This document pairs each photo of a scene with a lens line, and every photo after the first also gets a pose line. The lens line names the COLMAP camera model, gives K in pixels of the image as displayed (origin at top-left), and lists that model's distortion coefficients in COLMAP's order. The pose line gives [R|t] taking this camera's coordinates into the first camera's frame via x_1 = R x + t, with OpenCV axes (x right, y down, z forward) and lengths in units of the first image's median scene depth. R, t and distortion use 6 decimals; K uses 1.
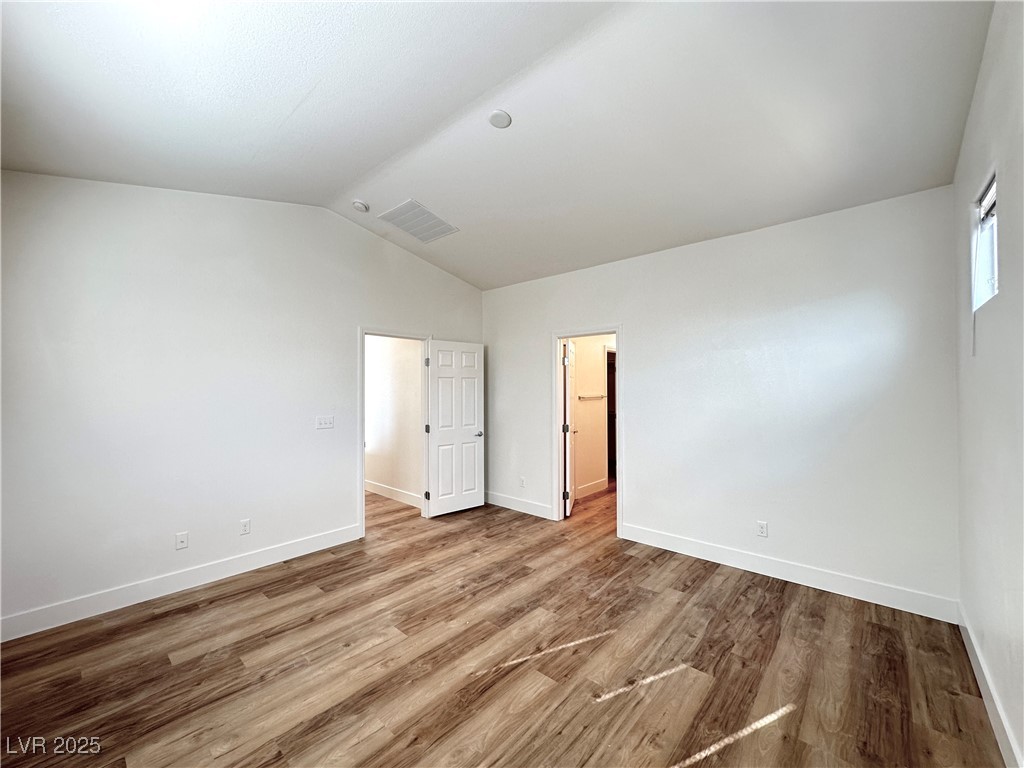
lens RADIAL K [[408.4, 0, 512.3], [0, 408.4, 383.4], [0, 0, 1]] dist [-0.003351, -0.000041]
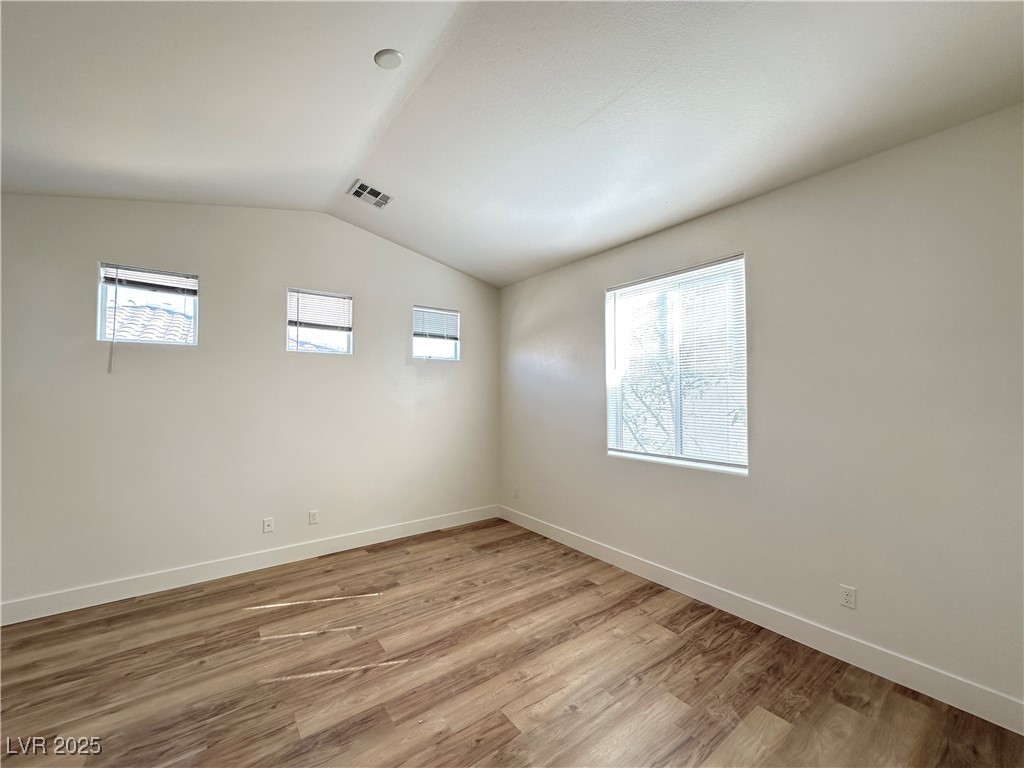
lens RADIAL K [[408.4, 0, 513.3], [0, 408.4, 385.1], [0, 0, 1]] dist [-0.003351, -0.000041]
pose [[-0.981796, 0.008260, 0.189759, -0.472342], [0.001176, 0.999299, -0.037413, 0.027043], [-0.189935, -0.036509, -0.981118, 1.951429]]
